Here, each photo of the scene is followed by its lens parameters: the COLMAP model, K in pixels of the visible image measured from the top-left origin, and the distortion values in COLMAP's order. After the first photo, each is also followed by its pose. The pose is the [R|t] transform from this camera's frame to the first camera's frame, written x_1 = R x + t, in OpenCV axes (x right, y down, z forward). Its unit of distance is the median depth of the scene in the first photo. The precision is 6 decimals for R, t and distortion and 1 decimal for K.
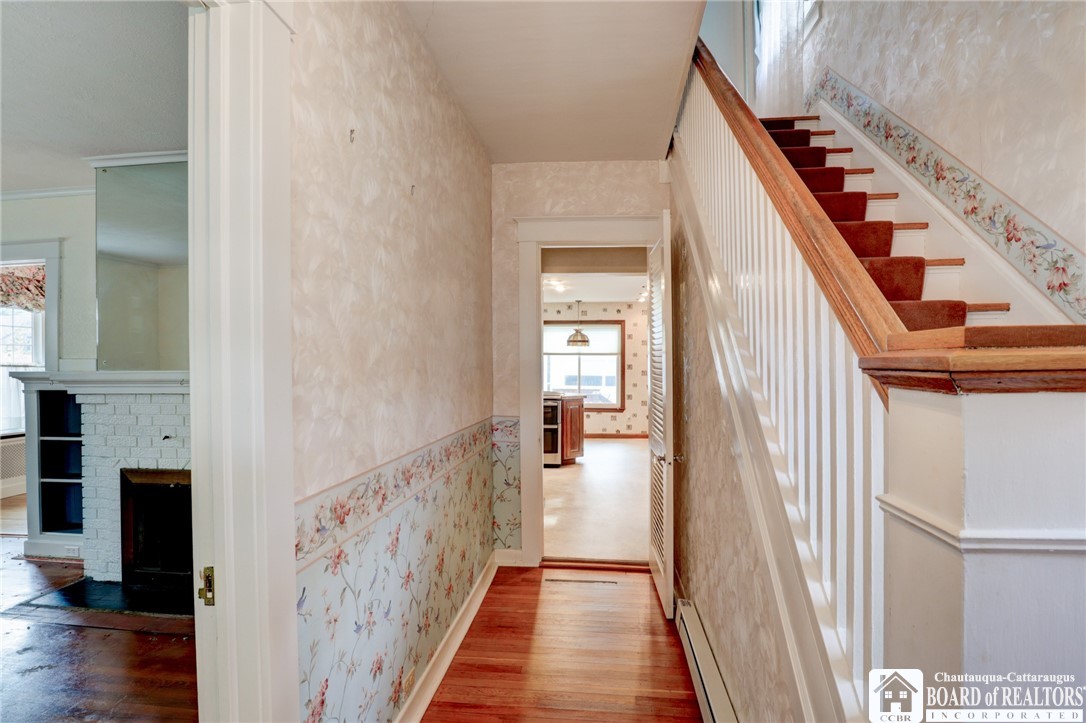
lens RADIAL K [[550.2, 0, 539.4], [0, 550.2, 361.0], [0, 0, 1]] dist [-0.040739, 0.010628]
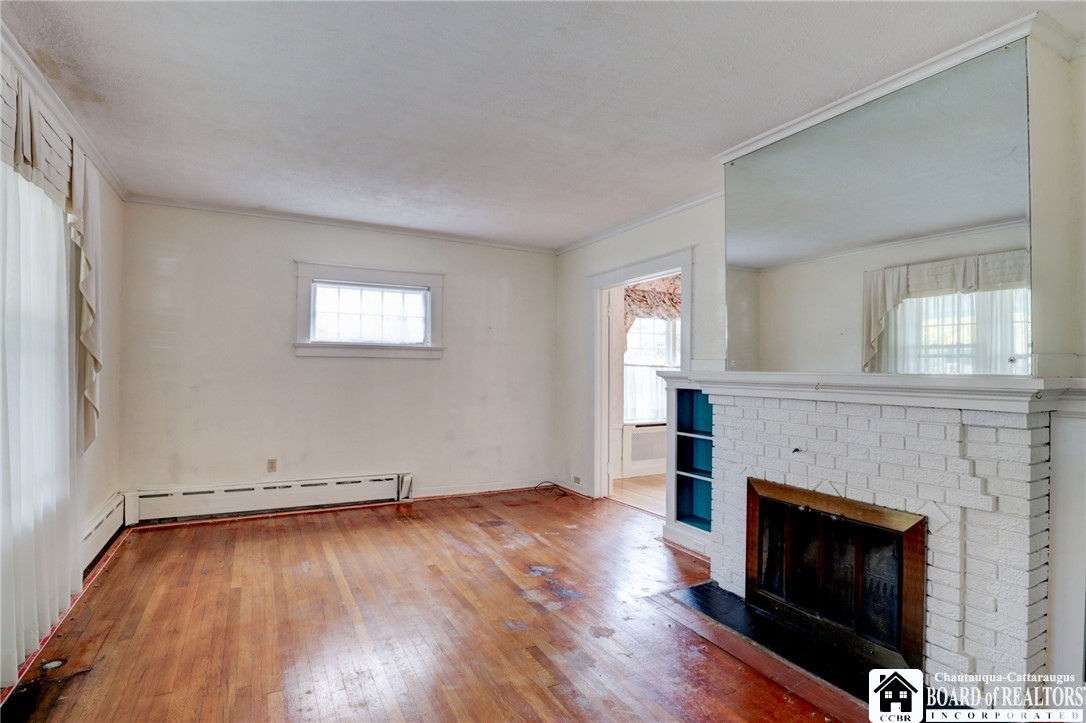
lens RADIAL K [[550.2, 0, 540.3], [0, 550.2, 365.6], [0, 0, 1]] dist [-0.040739, 0.010628]
pose [[0.562016, 0.011657, -0.827044, -0.197665], [-0.009897, 0.999924, 0.007368, 0.004248], [0.827067, 0.004044, 0.562089, 0.170349]]
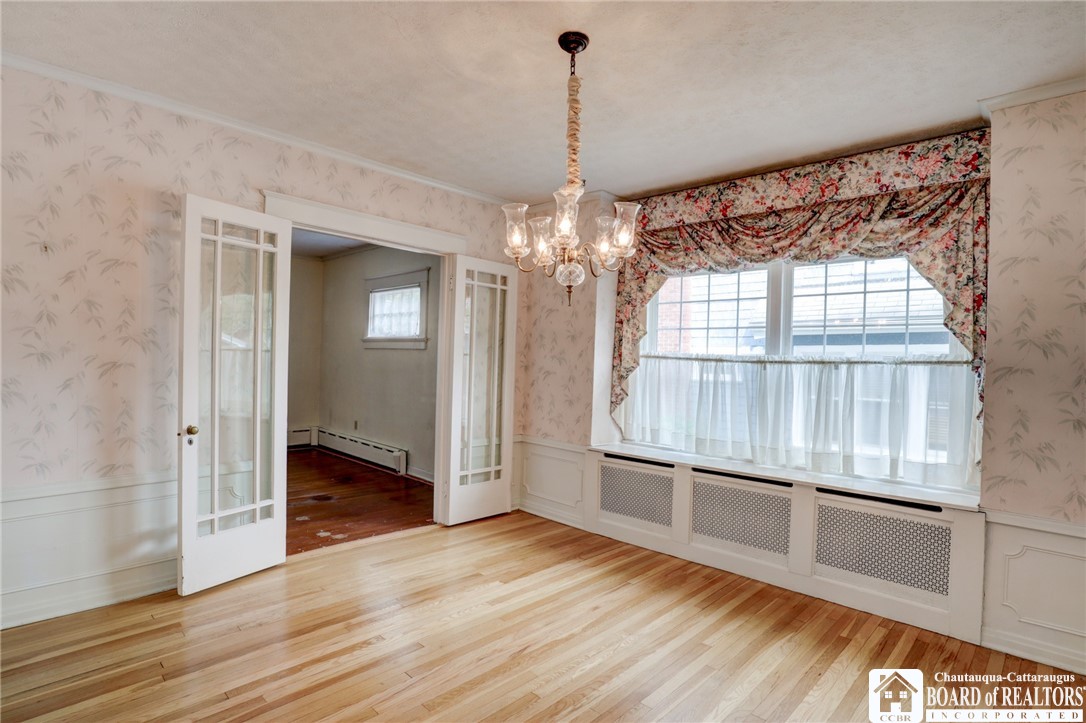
lens RADIAL K [[550.2, 0, 544.1], [0, 550.2, 361.0], [0, 0, 1]] dist [-0.040739, 0.010628]
pose [[-0.626357, 0.006914, -0.779506, -0.430280], [-0.004605, 0.999910, 0.012569, 0.006809], [0.779523, 0.011462, -0.626269, 1.373287]]
